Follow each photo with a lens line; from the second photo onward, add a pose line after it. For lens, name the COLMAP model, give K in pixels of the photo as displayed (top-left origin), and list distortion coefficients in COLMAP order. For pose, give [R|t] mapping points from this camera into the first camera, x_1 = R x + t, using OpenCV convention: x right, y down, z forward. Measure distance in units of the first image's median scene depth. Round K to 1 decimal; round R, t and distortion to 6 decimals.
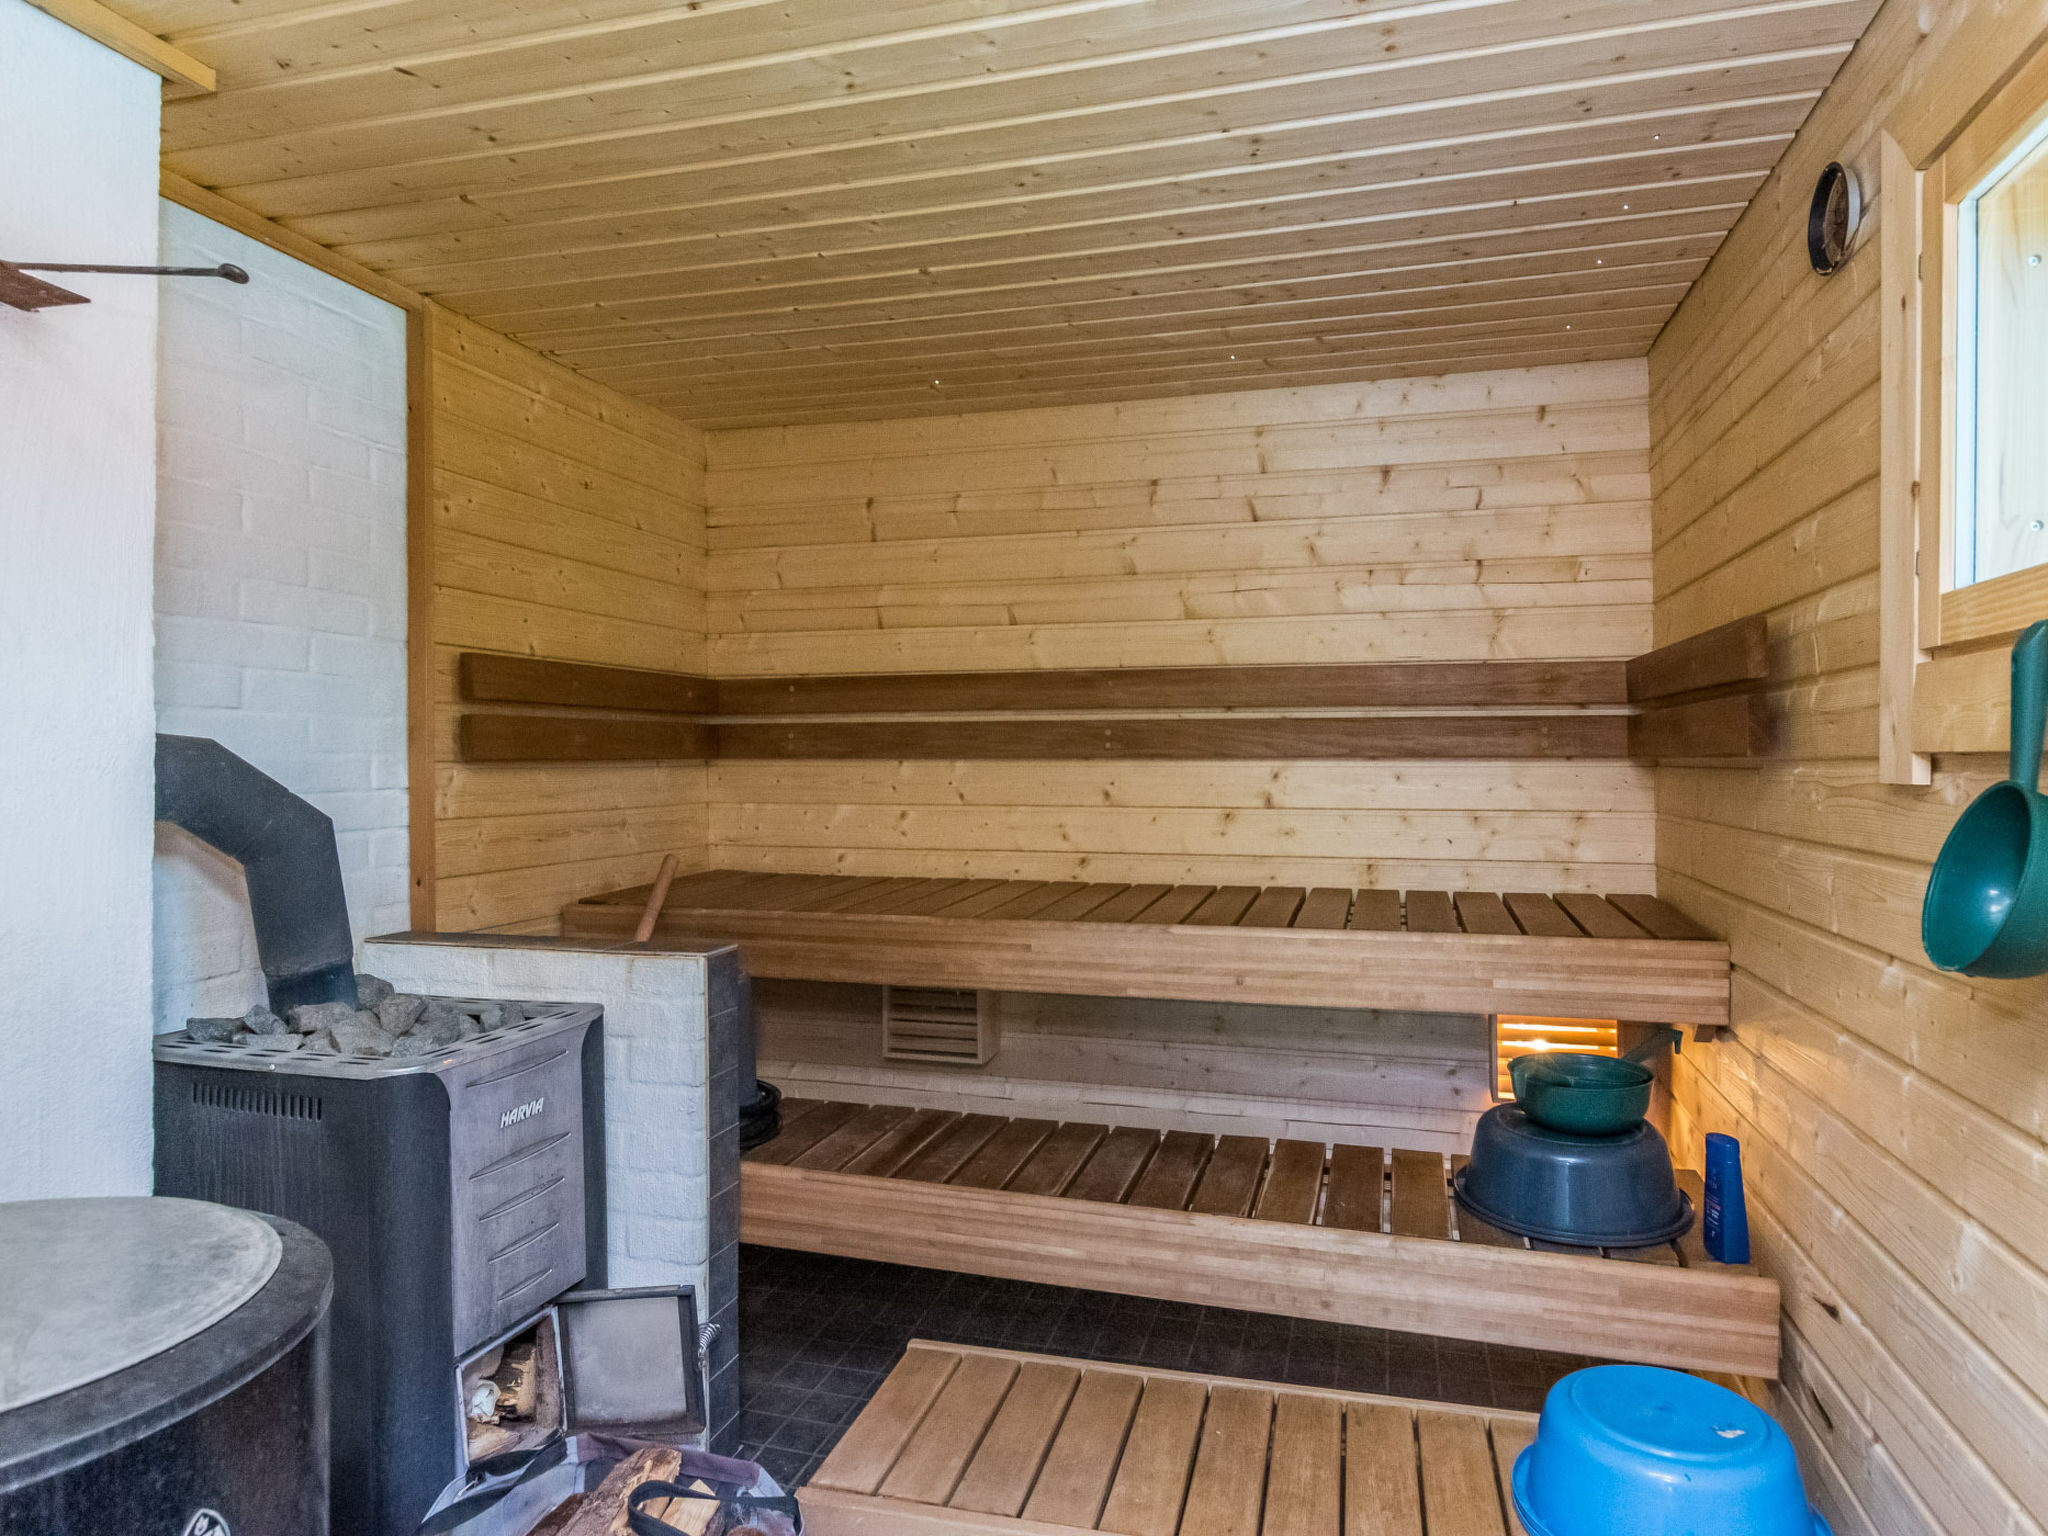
lens RADIAL K [[1290.4, 0, 1024.0], [0, 1290.4, 768.0], [0, 0, 1]] dist [0.001514, 0.001077]
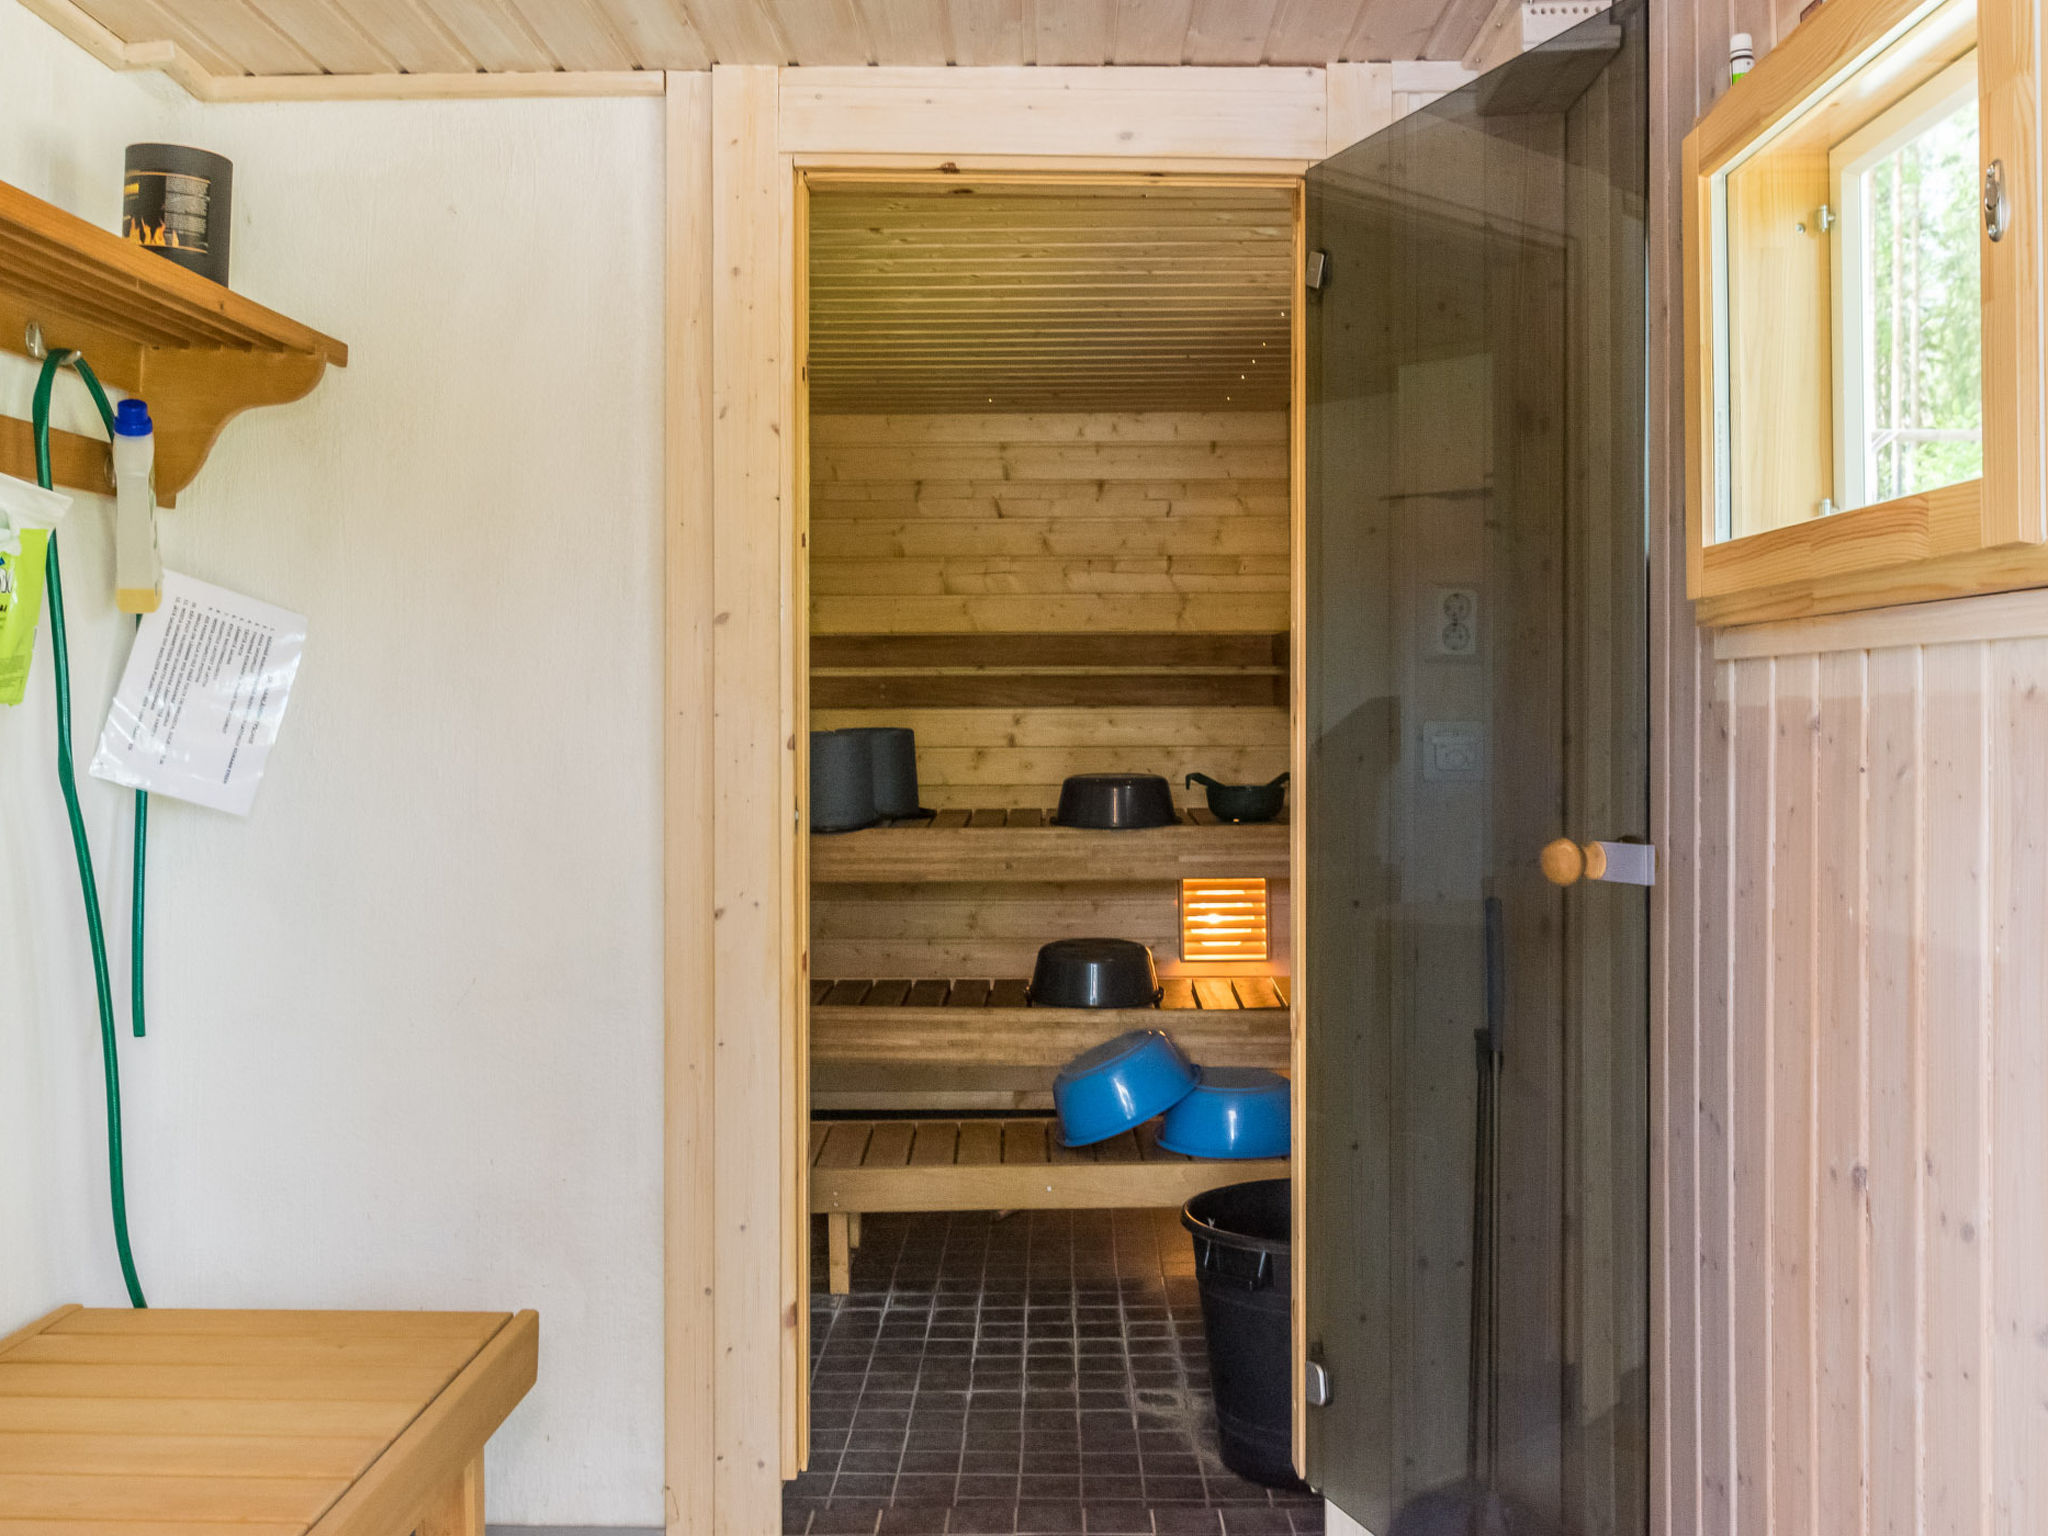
lens RADIAL K [[1843.8, 0, 1024.0], [0, 1843.8, 768.0], [0, 0, 1]] dist [-0.003742, 0.002519]
pose [[0.966601, -0.011951, 0.256008, -0.273514], [0.005104, 0.999612, 0.027396, 0.002912], [-0.256236, -0.025174, 0.966286, -0.781275]]
